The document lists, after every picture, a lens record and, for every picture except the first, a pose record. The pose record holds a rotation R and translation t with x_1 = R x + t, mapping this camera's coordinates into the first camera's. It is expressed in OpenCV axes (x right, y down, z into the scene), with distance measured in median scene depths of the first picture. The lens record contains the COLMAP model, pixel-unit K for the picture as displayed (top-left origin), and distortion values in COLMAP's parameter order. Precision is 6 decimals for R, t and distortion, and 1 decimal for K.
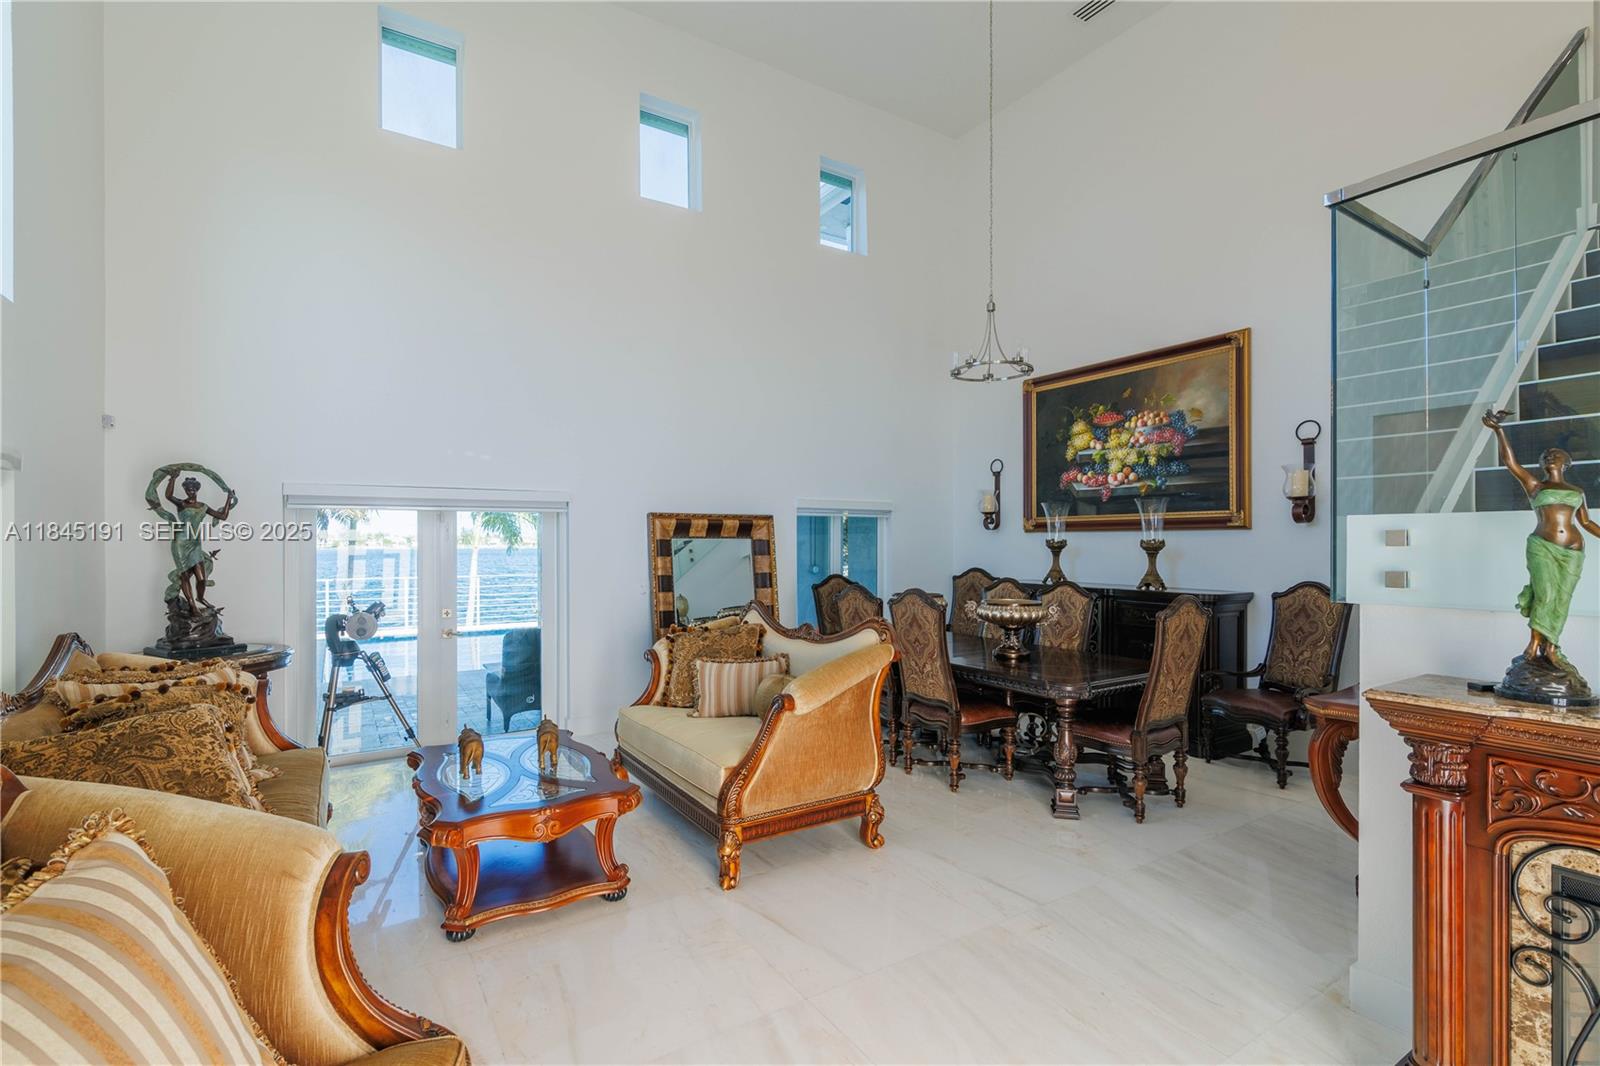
lens RADIAL K [[740.4, 0, 808.0], [0, 740.4, 536.8], [0, 0, 1]] dist [0.001106, -0.000341]
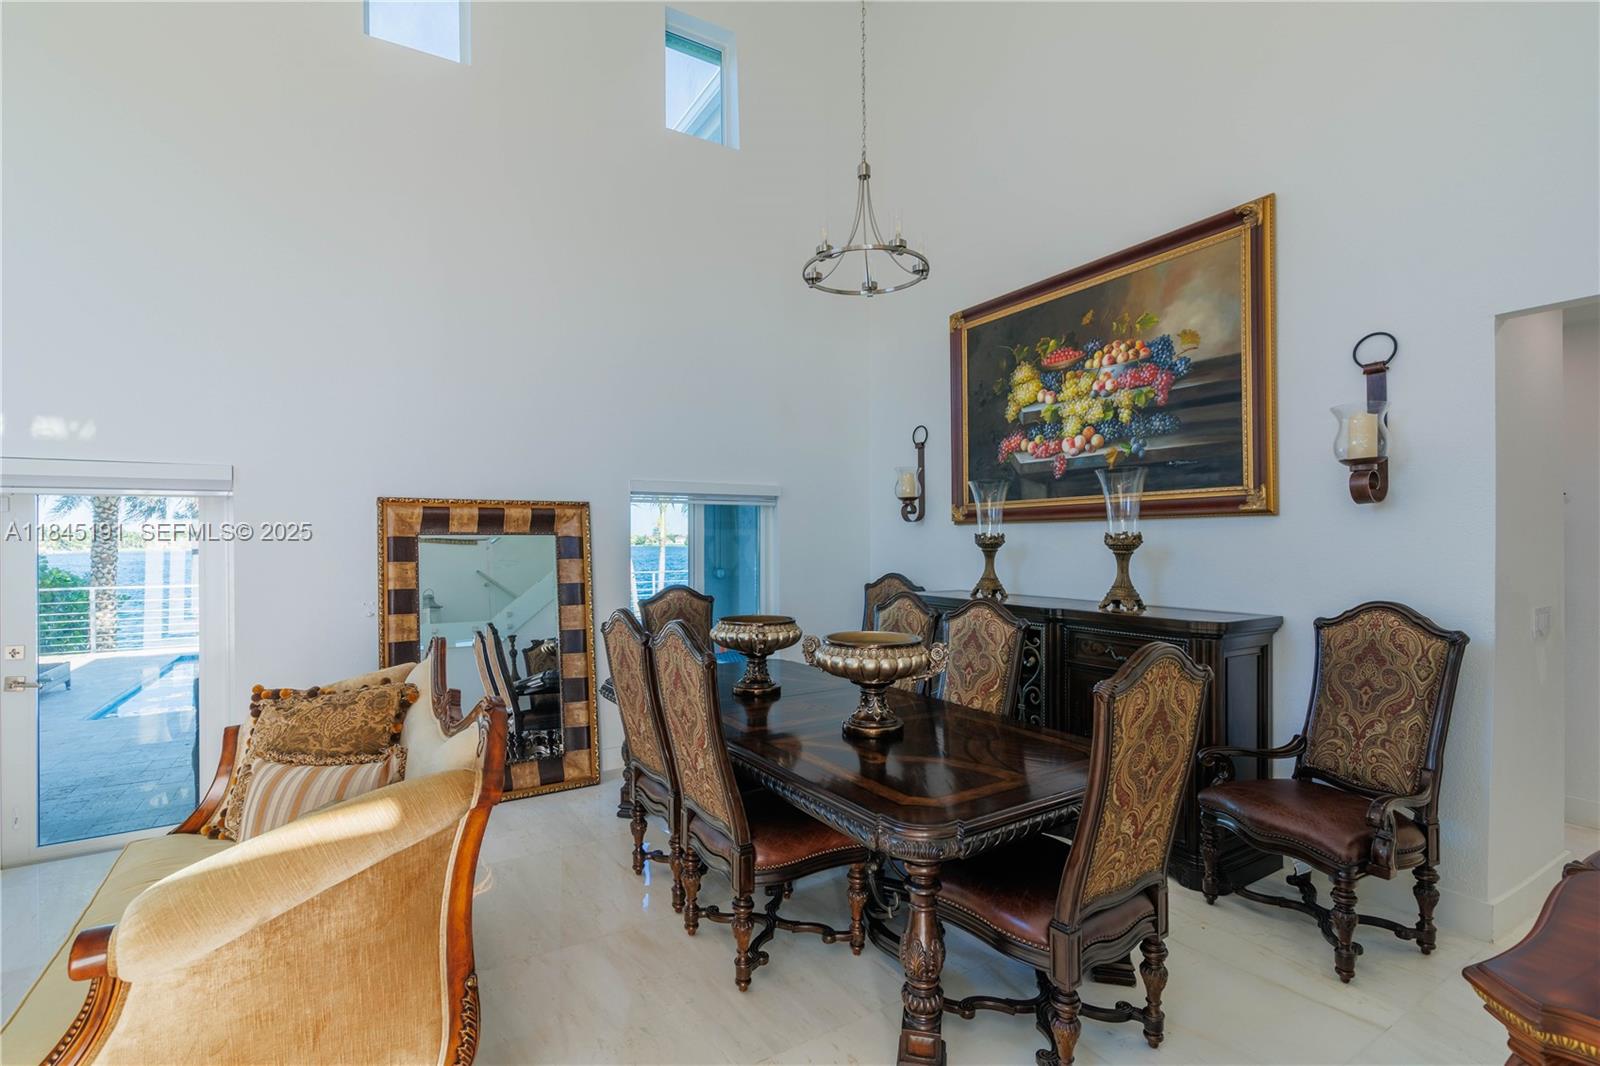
lens RADIAL K [[733.7, 0, 800.0], [0, 733.7, 533.0], [0, 0, 1]] dist [0.000773, 0.000114]
pose [[0.999790, -0.005112, -0.019828, 0.185709], [0.005053, 0.999983, -0.003049, 0.004089], [0.019843, 0.002948, 0.999799, 0.334299]]
